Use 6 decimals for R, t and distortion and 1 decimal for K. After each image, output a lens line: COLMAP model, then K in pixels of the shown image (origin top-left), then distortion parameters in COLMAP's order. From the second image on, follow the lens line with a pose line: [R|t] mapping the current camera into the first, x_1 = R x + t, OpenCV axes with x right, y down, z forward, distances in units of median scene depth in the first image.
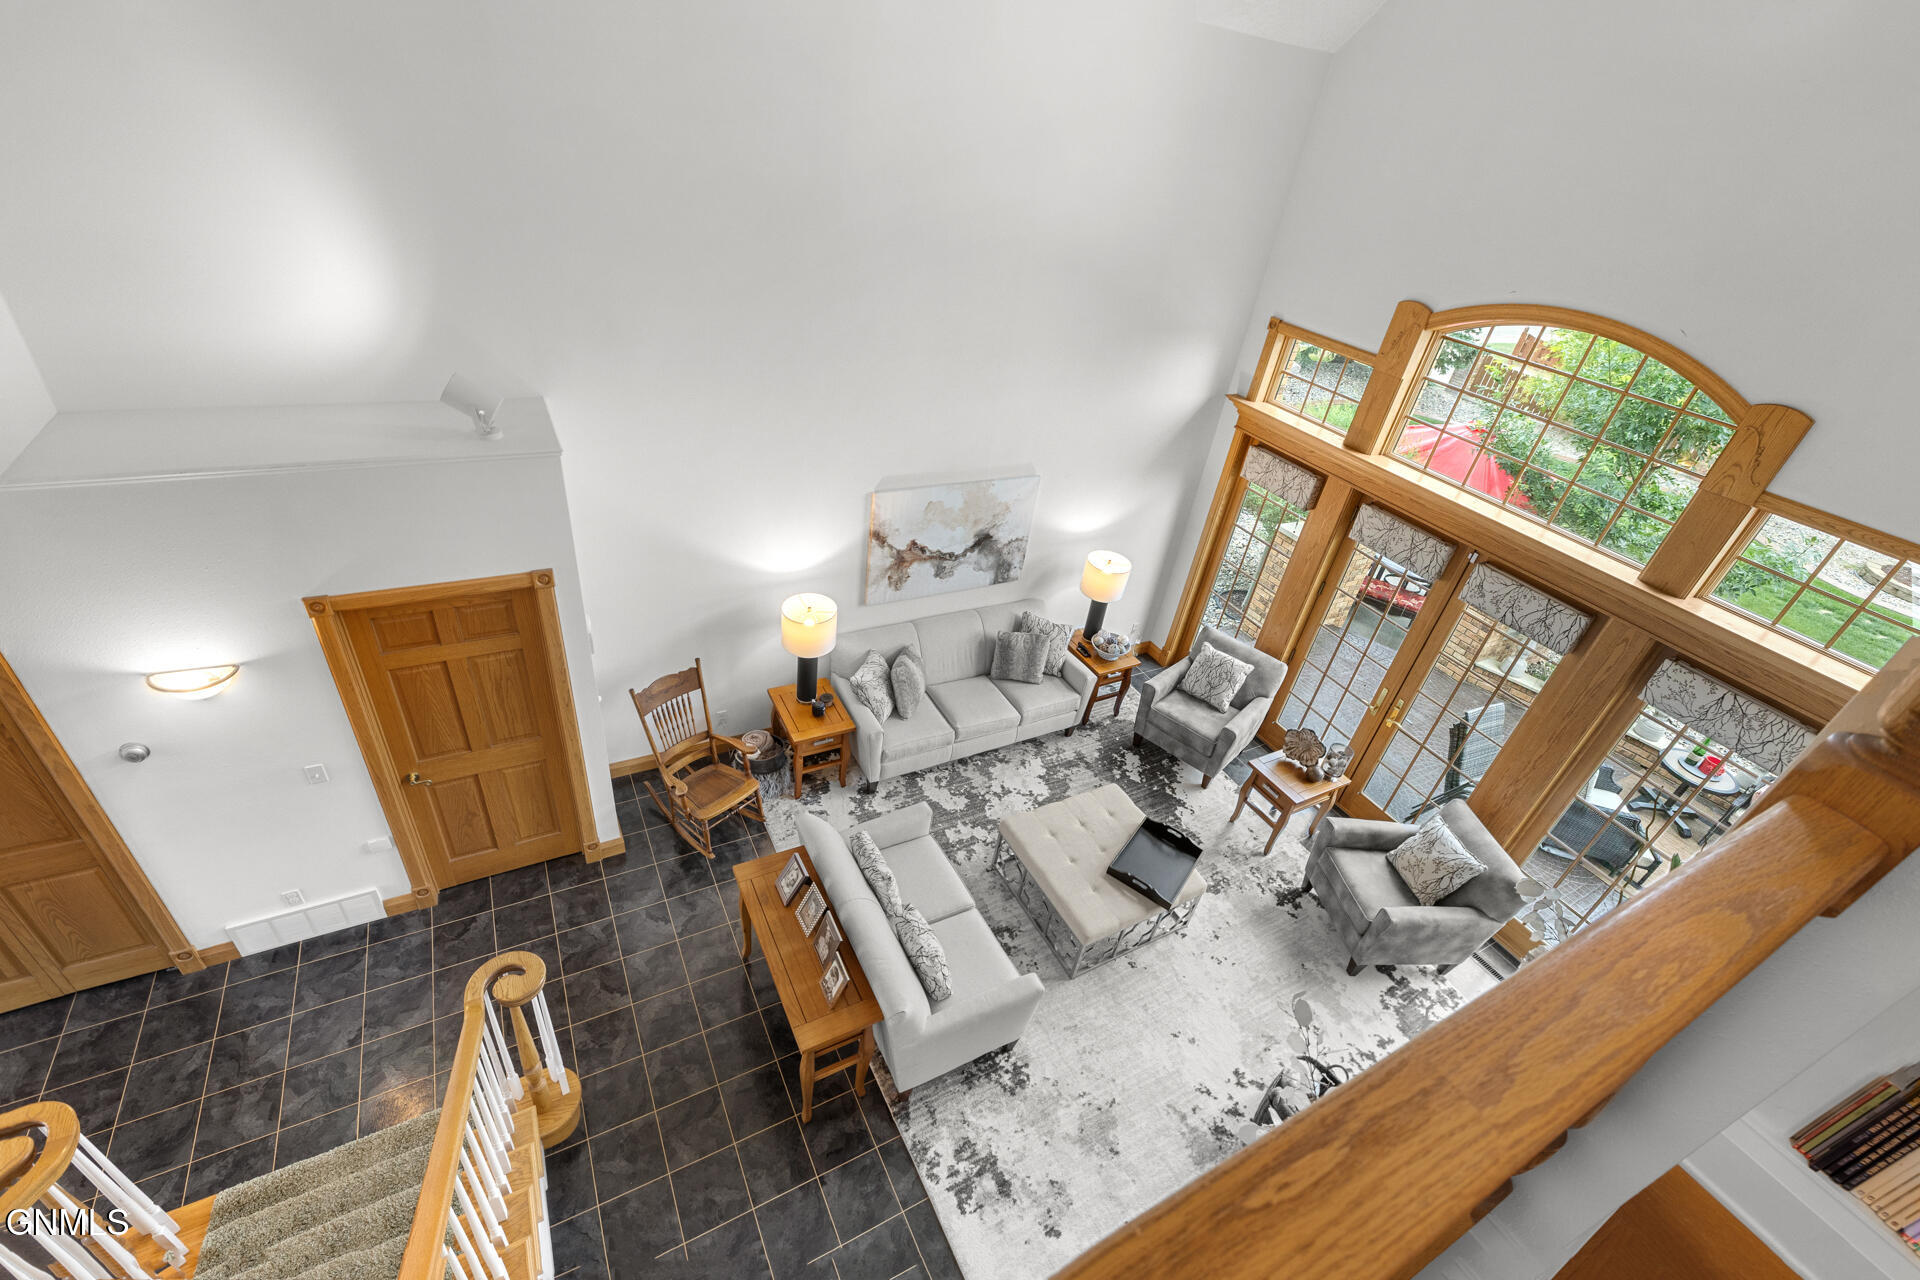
lens RADIAL K [[814.7, 0, 967.0], [0, 814.7, 642.1], [0, 0, 1]] dist [0.007299, 0.001078]
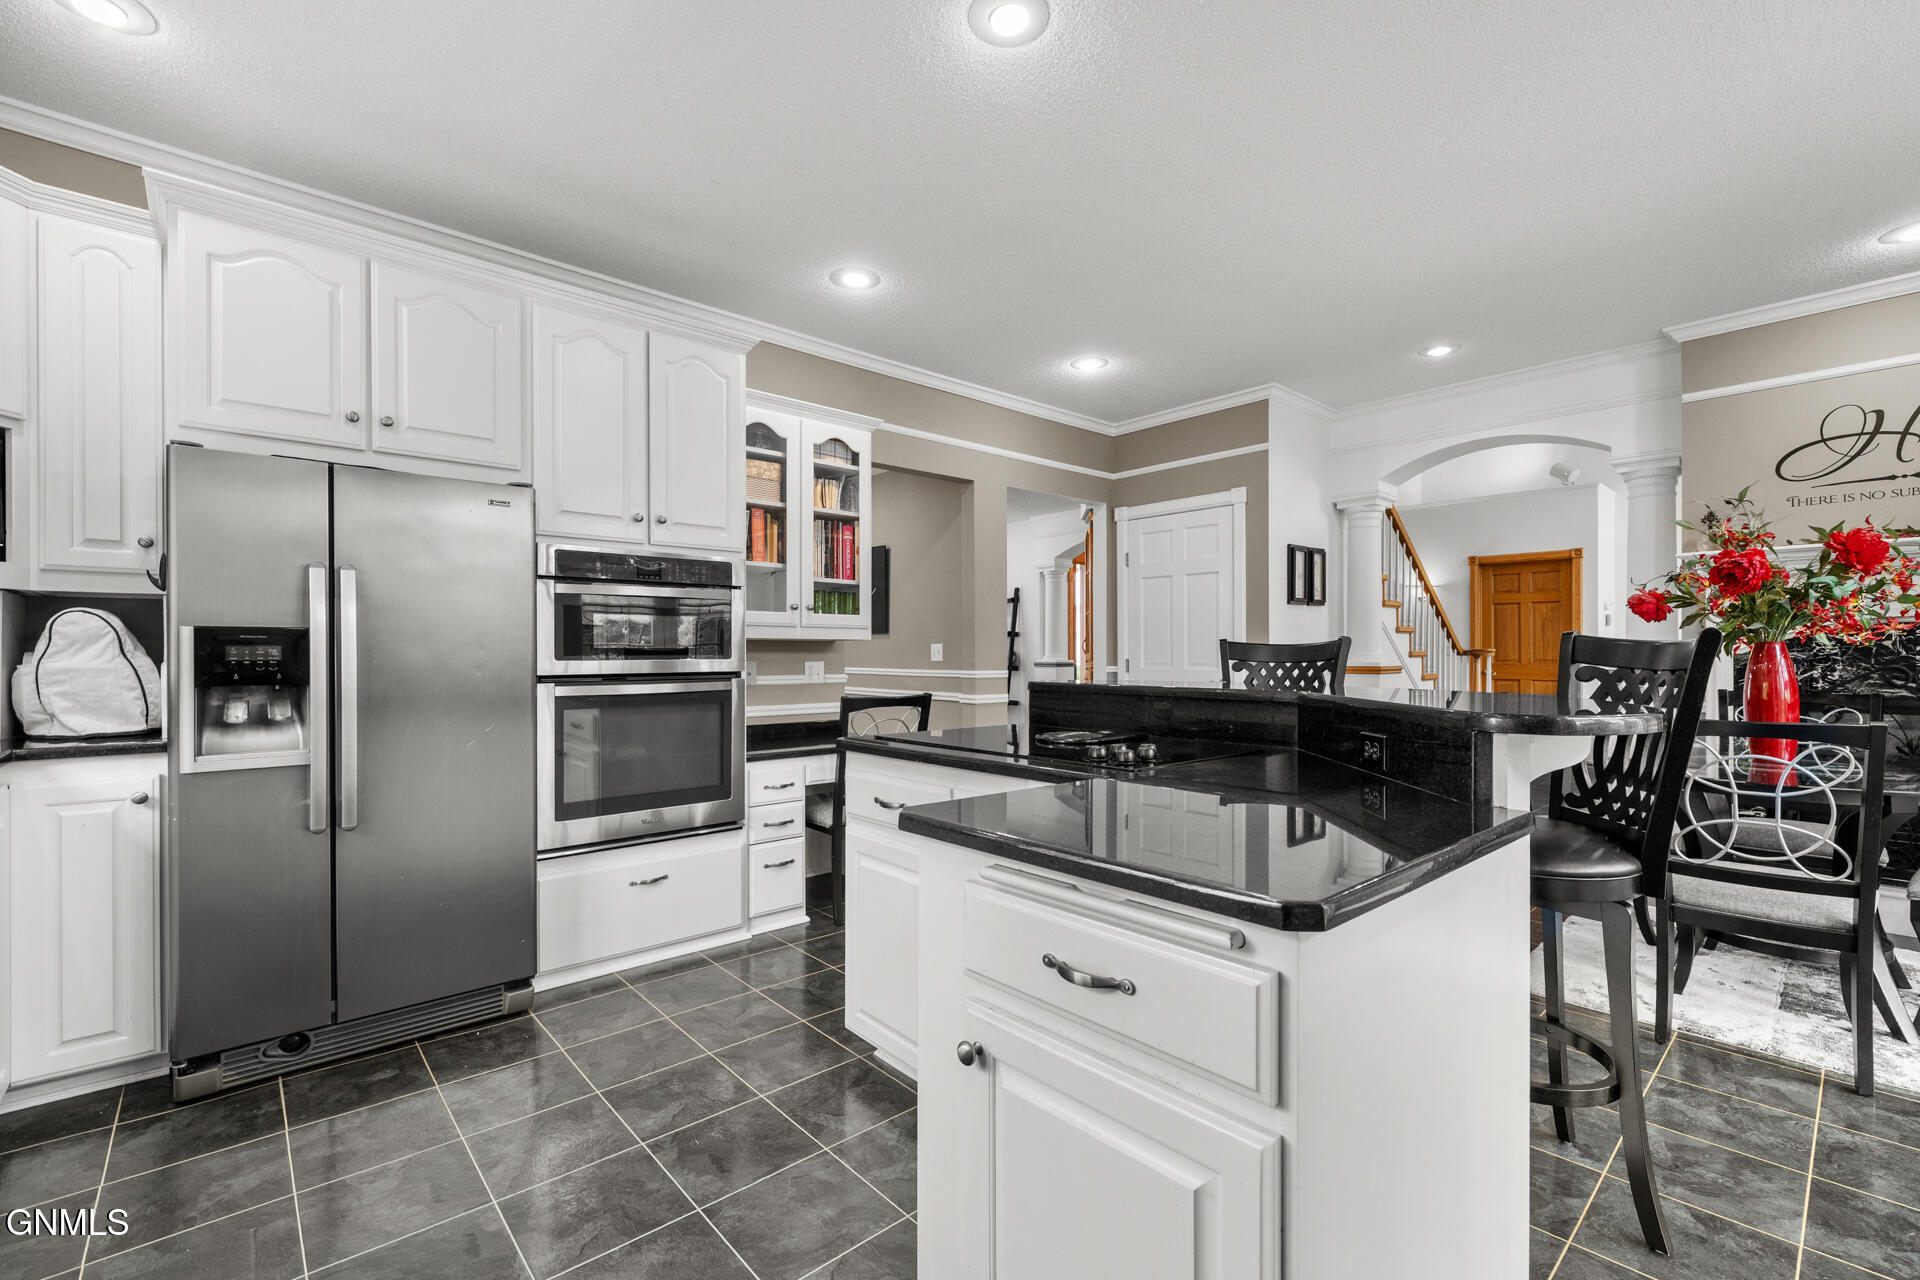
lens RADIAL K [[814.7, 0, 964.0], [0, 814.7, 656.0], [0, 0, 1]] dist [0.007299, 0.001078]
pose [[0.220620, -0.131025, -0.966519, 0.721460], [-0.521212, 0.821746, -0.230372, 0.946307], [0.824418, 0.554586, 0.113002, -0.215042]]
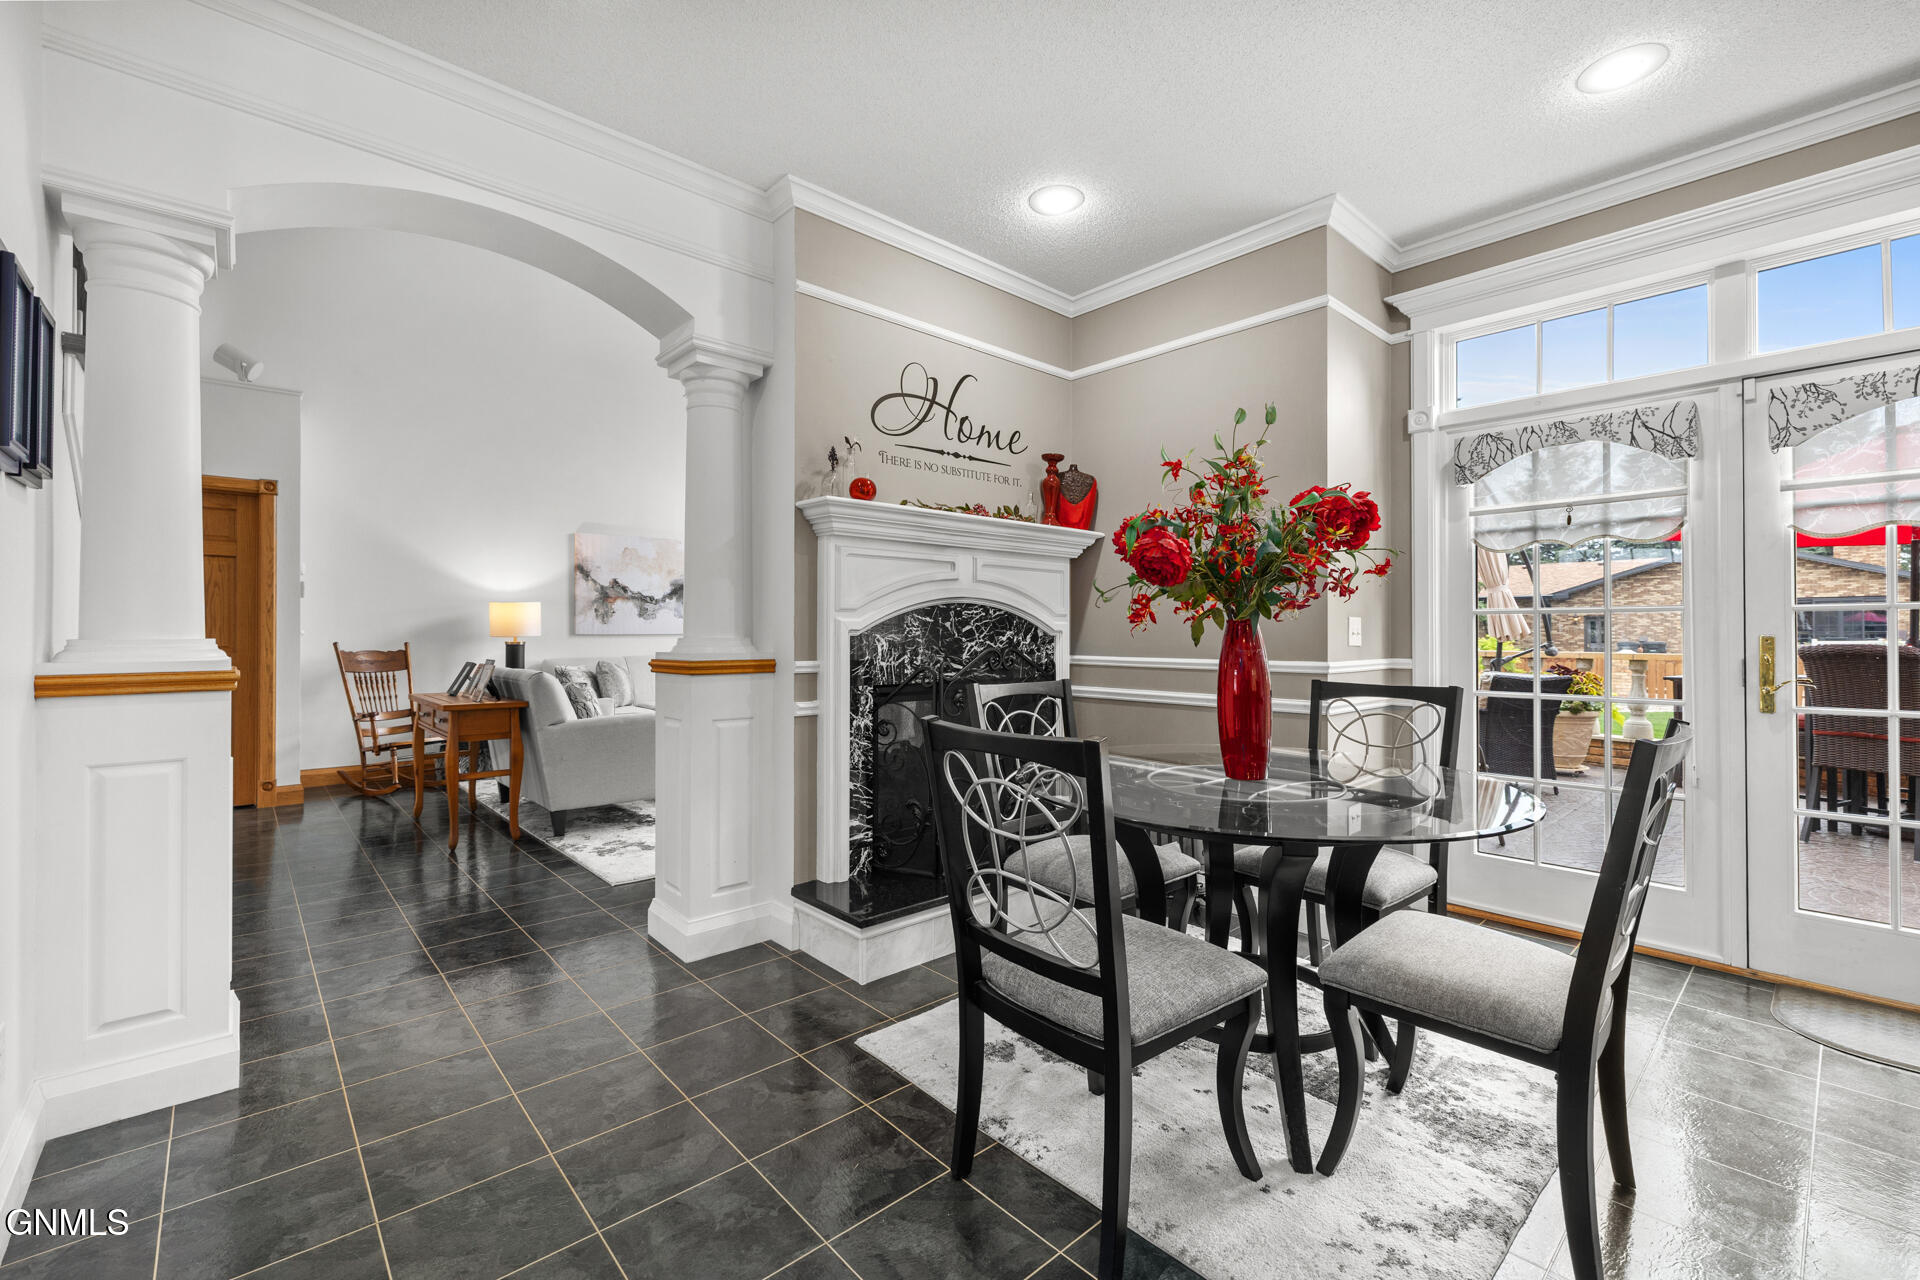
lens RADIAL K [[814.7, 0, 968.8], [0, 814.7, 629.2], [0, 0, 1]] dist [0.007299, 0.001078]
pose [[0.965248, -0.132085, 0.225500, 0.172101], [0.235467, 0.813874, -0.531191, 0.754693], [-0.113366, 0.565829, 0.816692, -0.058143]]
